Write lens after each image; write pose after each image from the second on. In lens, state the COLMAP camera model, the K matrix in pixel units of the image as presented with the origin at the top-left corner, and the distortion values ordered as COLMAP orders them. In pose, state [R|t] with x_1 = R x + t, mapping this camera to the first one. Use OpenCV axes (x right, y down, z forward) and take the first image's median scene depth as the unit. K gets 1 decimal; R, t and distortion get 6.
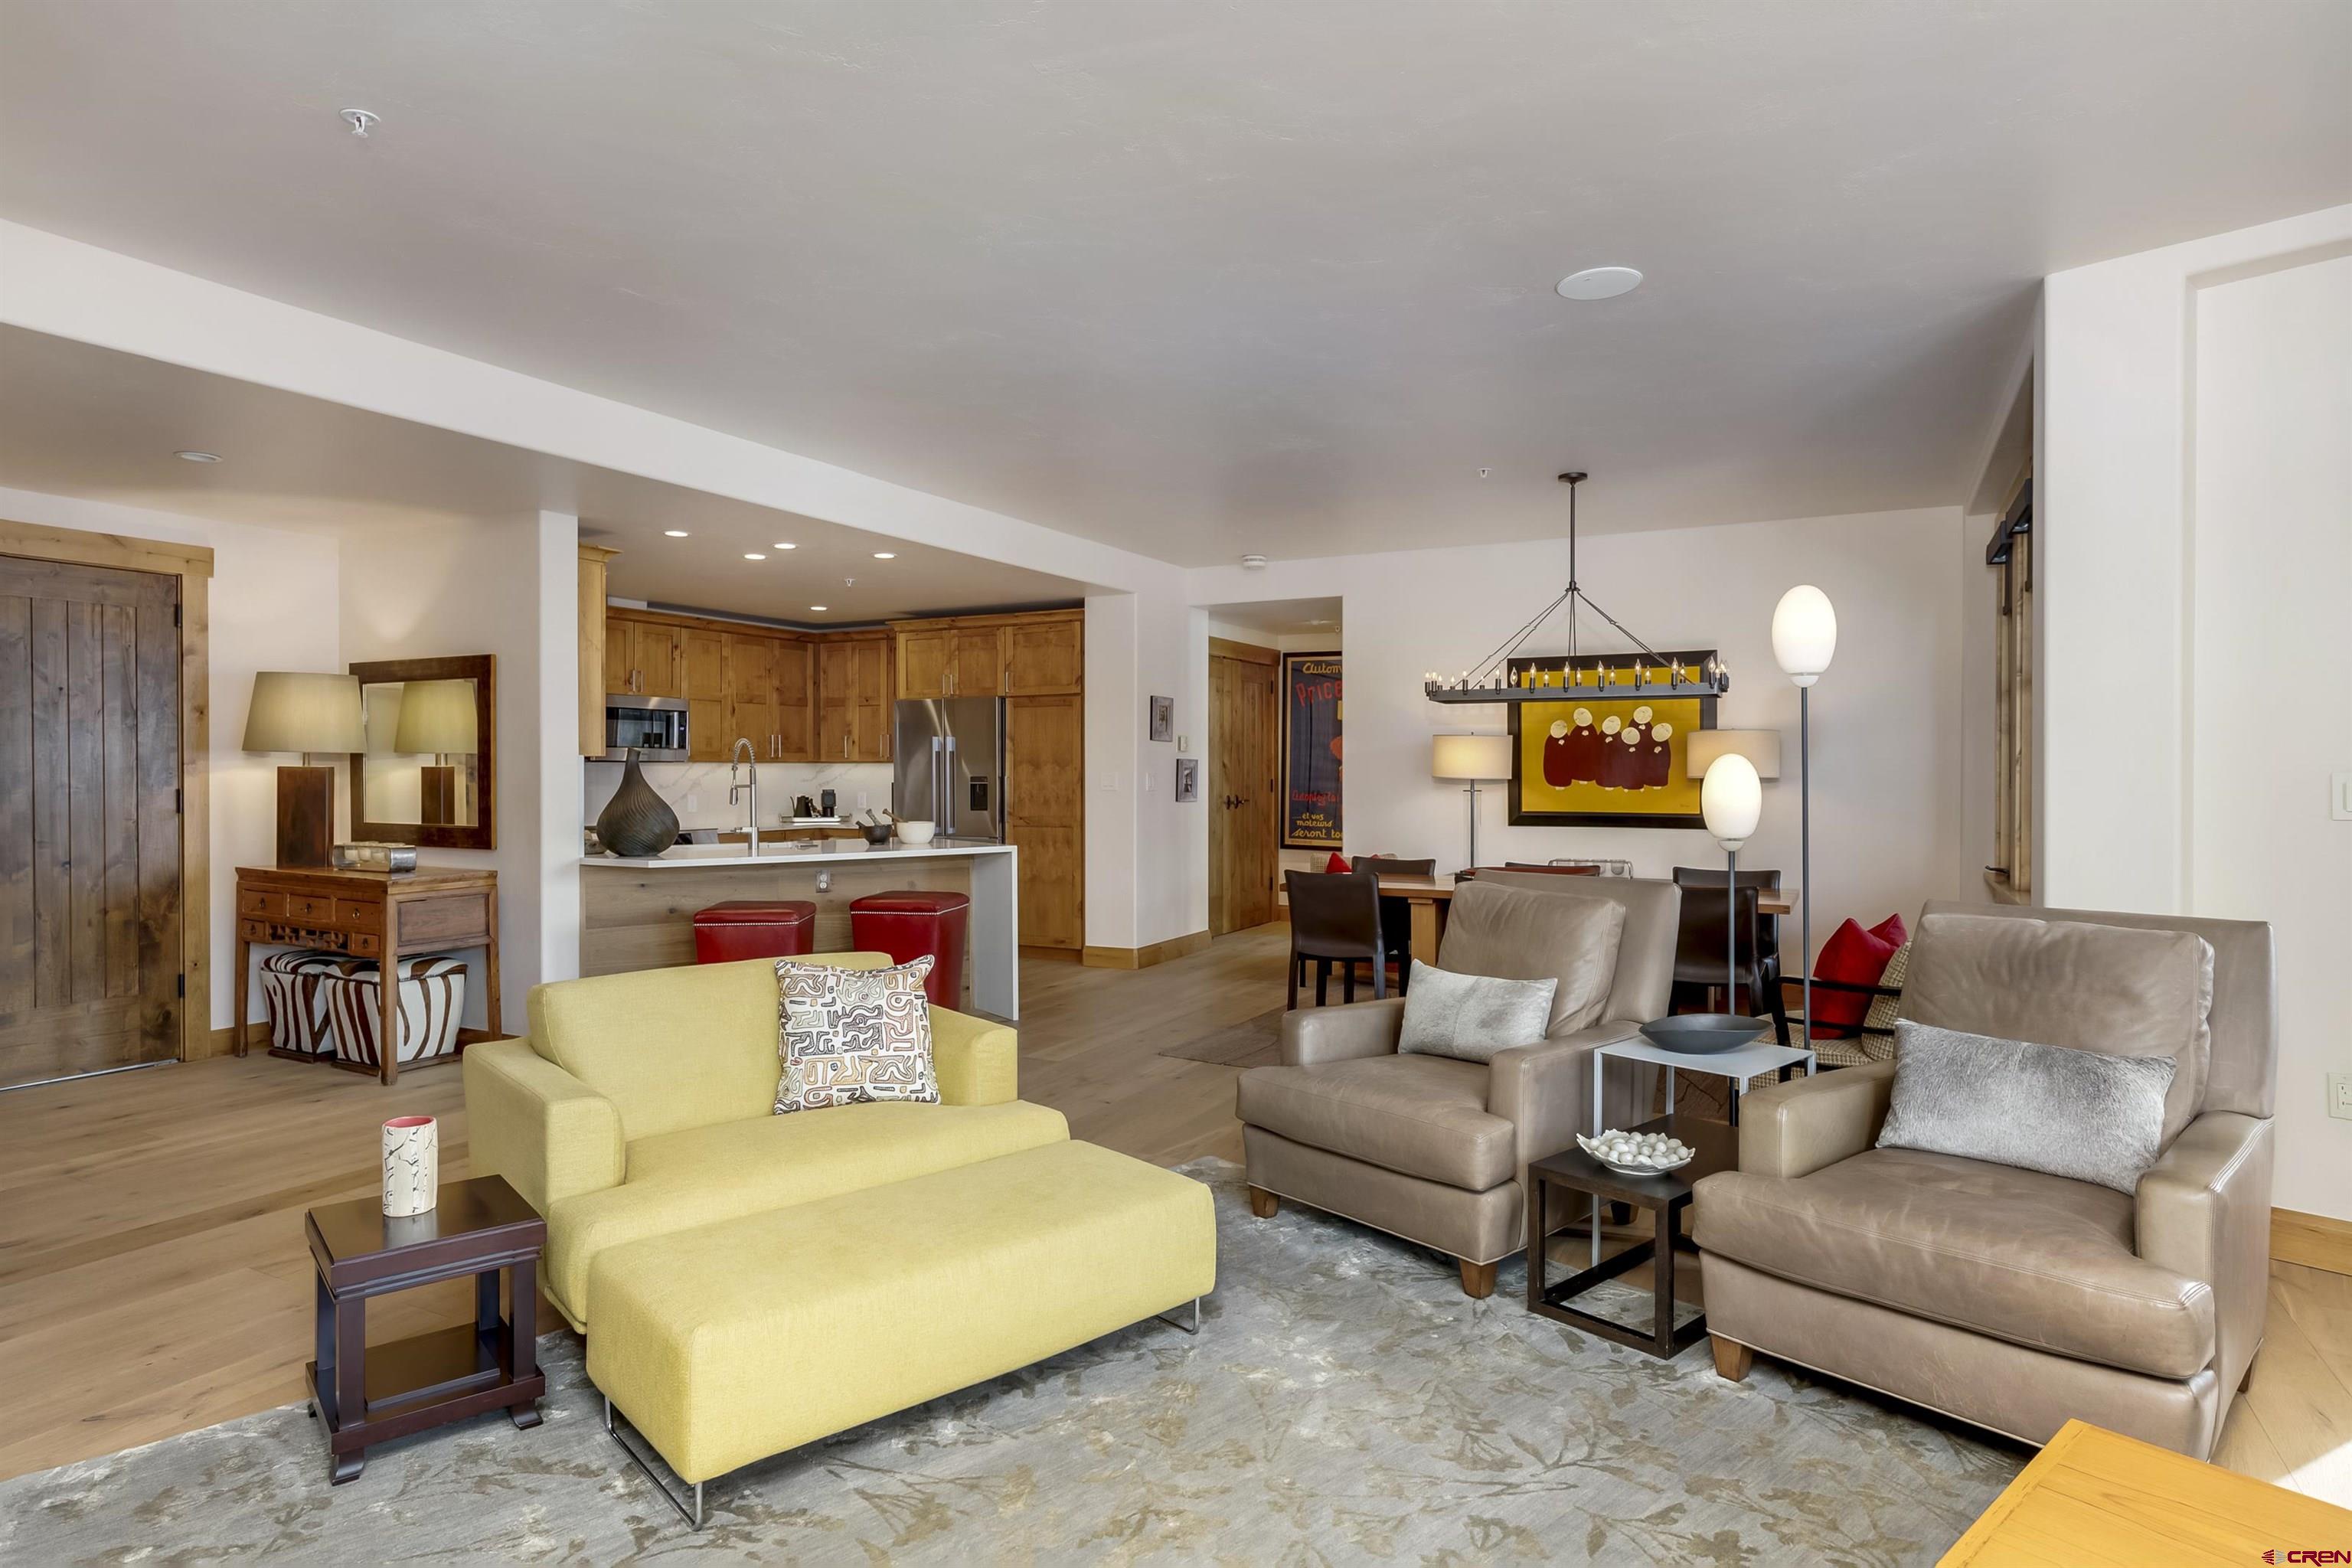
lens RADIAL K [[1295.6, 0, 1187.4], [0, 1295.6, 776.5], [0, 0, 1]] dist [0.003412, 0.000150]
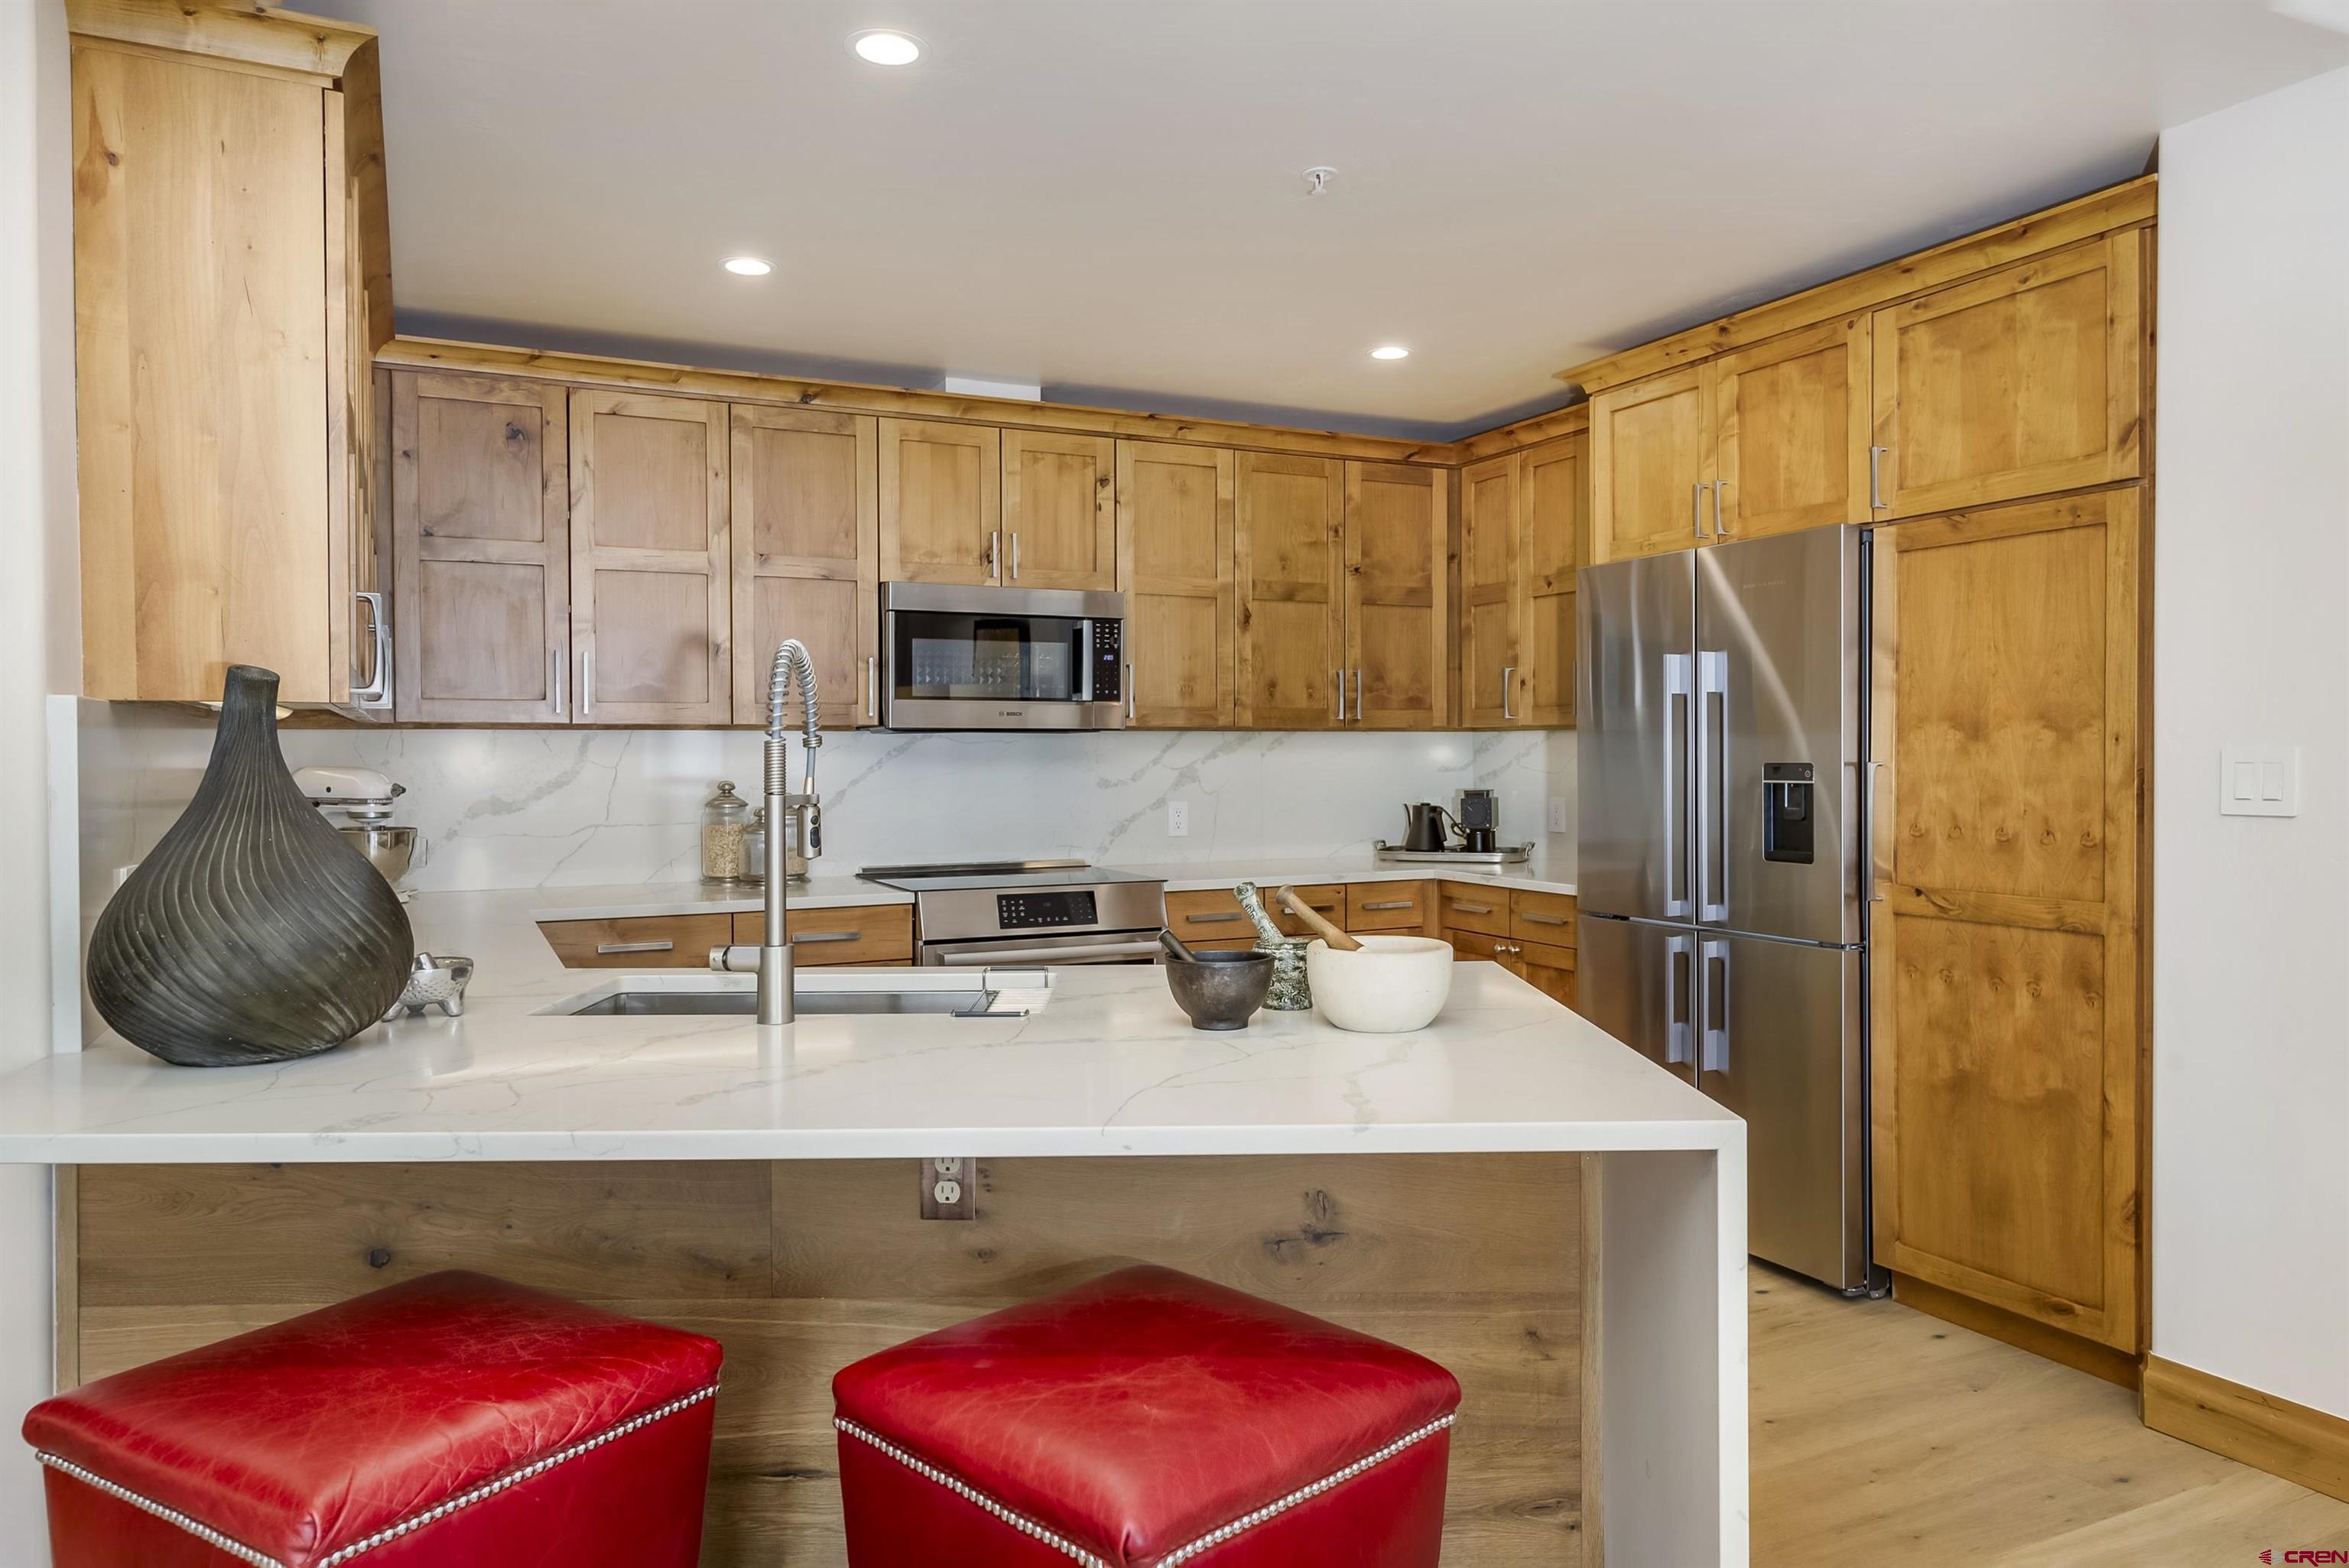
lens RADIAL K [[1545.1, 0, 1175.6], [0, 1545.1, 773.3], [0, 0, 1]] dist [-0.001226, 0.002470]
pose [[0.801483, 0.006190, -0.597986, -0.047218], [-0.001480, 0.999964, 0.008368, -0.000720], [0.598016, -0.005822, 0.801463, 0.583913]]
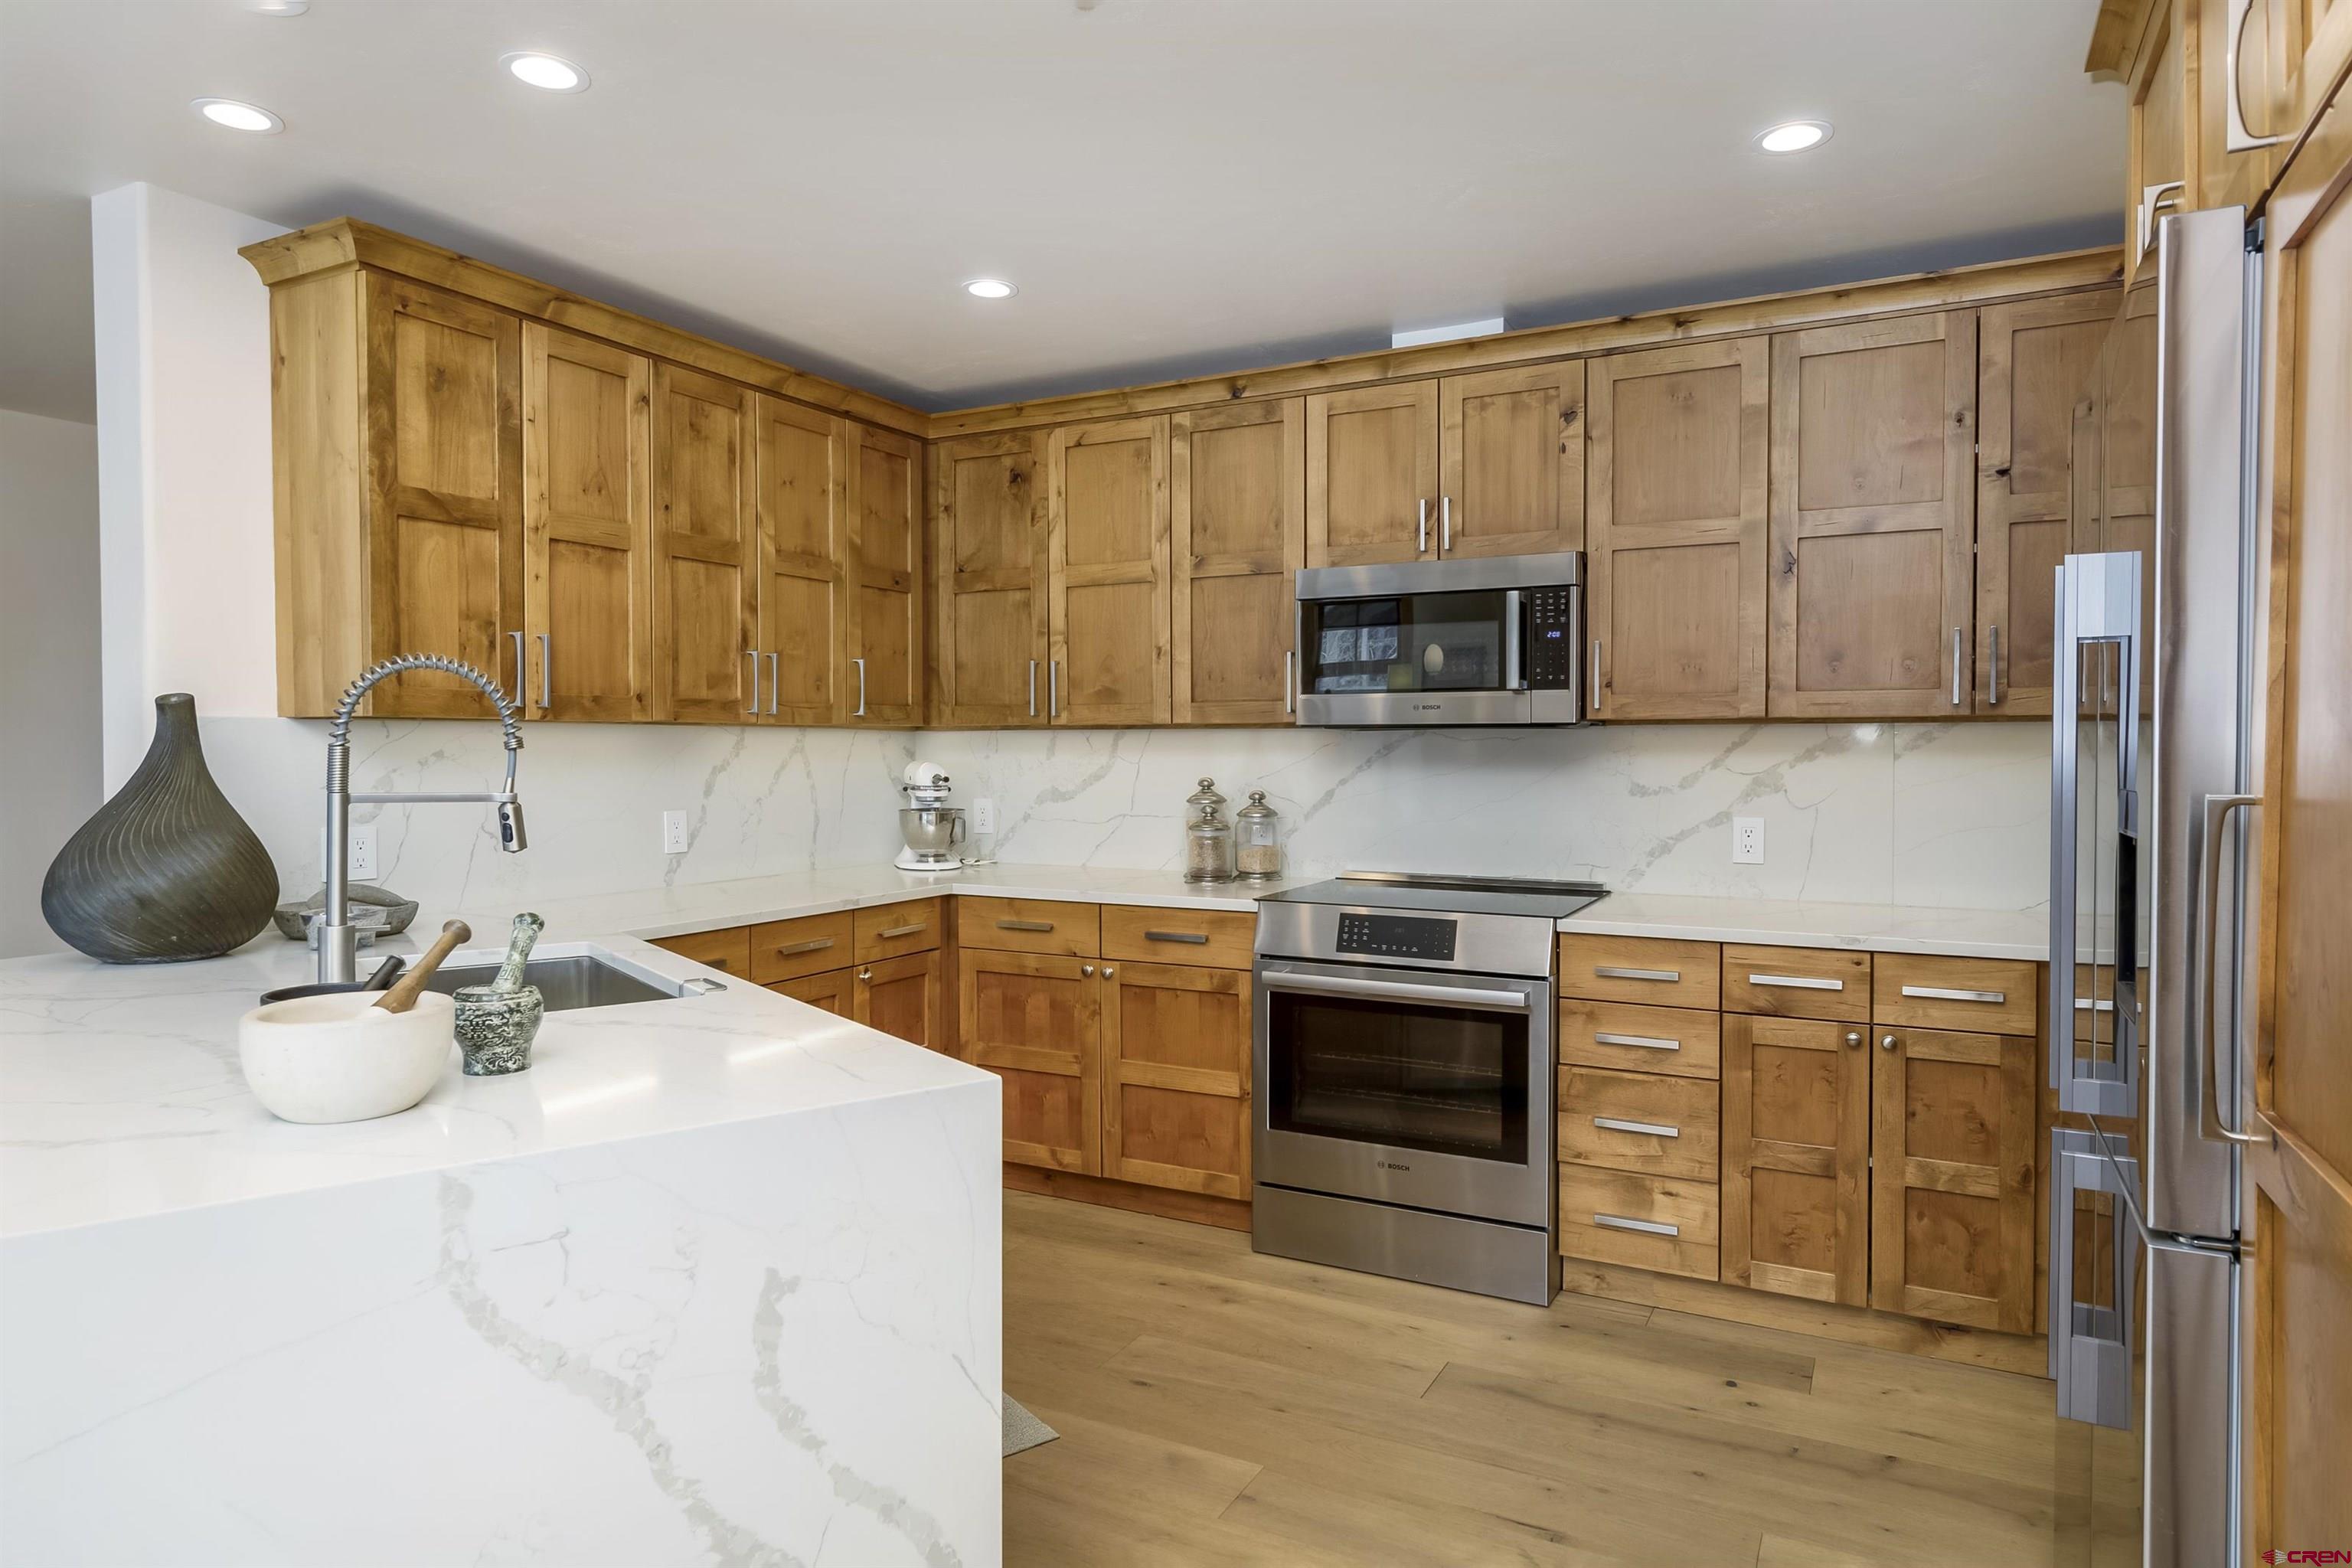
lens RADIAL K [[1383.3, 0, 1170.5], [0, 1383.3, 778.0], [0, 0, 1]] dist [0.003215, -0.000337]
pose [[-0.016904, 0.022877, -0.999595, 0.003871], [-0.006639, 0.999714, 0.022992, -0.004510], [0.999835, 0.007025, -0.016747, 0.905621]]
